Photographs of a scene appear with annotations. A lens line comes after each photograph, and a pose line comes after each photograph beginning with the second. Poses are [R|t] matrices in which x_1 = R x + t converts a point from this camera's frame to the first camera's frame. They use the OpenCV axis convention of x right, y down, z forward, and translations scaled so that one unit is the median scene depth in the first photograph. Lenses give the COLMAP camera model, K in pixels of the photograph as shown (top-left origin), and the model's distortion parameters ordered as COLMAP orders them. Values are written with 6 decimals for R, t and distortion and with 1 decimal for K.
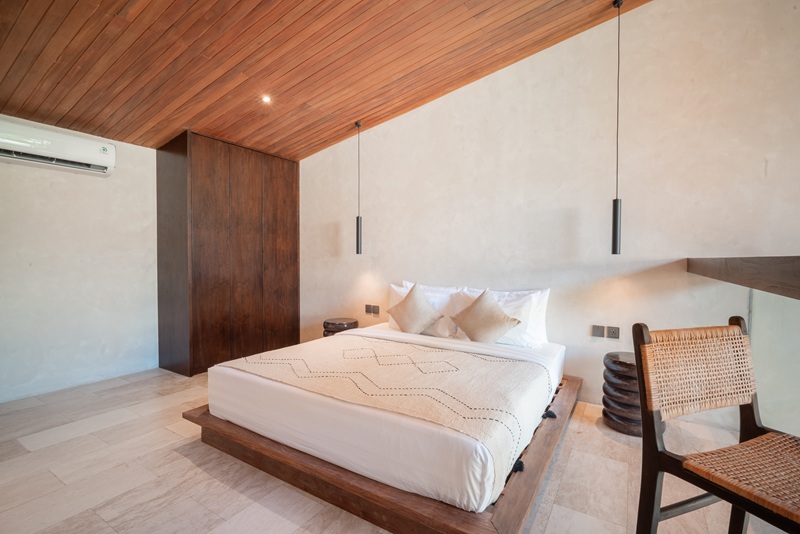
lens RADIAL K [[373.8, 0, 403.6], [0, 373.8, 268.0], [0, 0, 1]] dist [-0.012122, -0.000607]
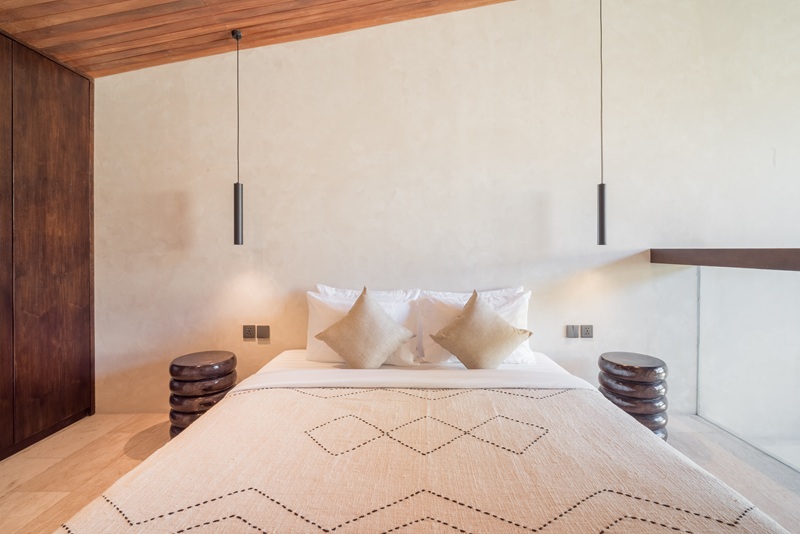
lens RADIAL K [[376.3, 0, 401.1], [0, 376.3, 250.8], [0, 0, 1]] dist [-0.011669, -0.000620]
pose [[0.845252, -0.006496, 0.534328, -0.225437], [0.020163, 0.999602, -0.019742, -0.009889], [-0.533987, 0.027461, 0.845047, 0.343272]]
